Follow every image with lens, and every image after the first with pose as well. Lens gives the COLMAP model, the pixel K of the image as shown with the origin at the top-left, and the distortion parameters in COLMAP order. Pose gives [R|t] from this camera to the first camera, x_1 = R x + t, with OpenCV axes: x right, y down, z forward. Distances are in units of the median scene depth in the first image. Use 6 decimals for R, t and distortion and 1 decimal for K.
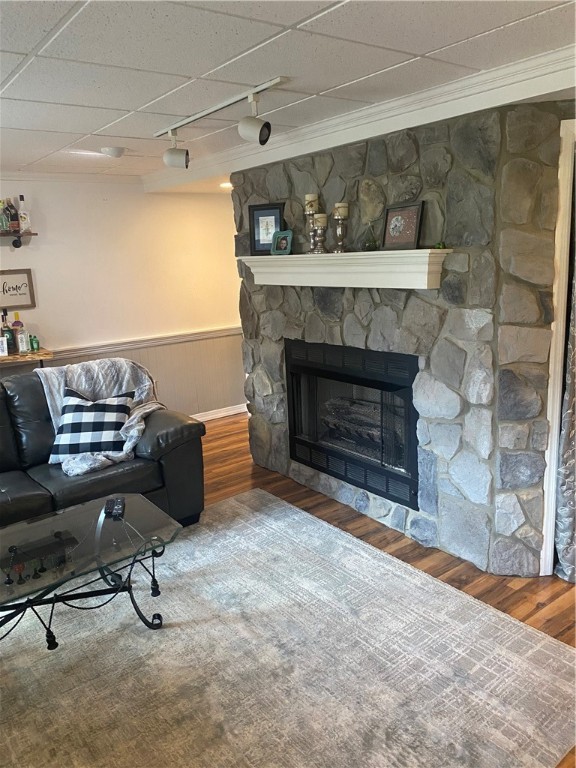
lens RADIAL K [[588.5, 0, 292.4], [0, 588.5, 379.4], [0, 0, 1]] dist [0.050310, -0.043116]
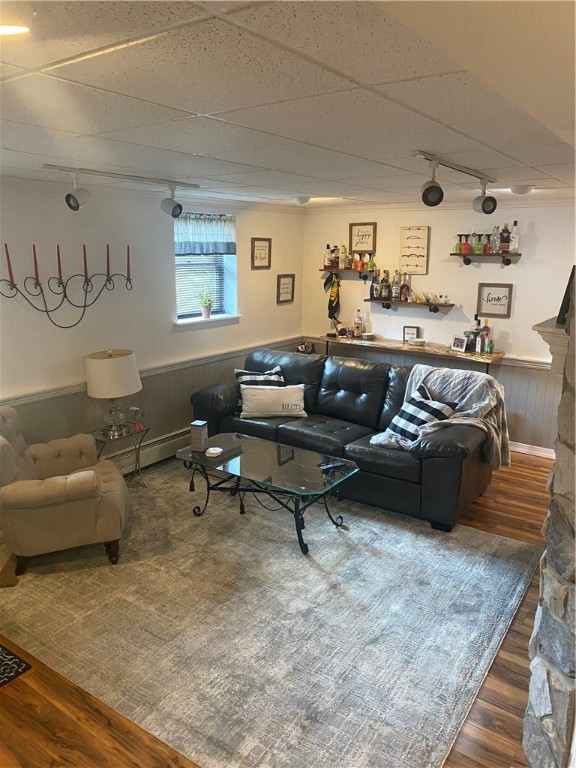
lens RADIAL K [[588.5, 0, 289.3], [0, 588.5, 379.5], [0, 0, 1]] dist [0.050310, -0.043116]
pose [[0.291276, 0.257701, -0.921275, 0.737561], [-0.231807, 0.953346, 0.193382, -0.183099], [0.928129, 0.157231, 0.337424, 0.338831]]
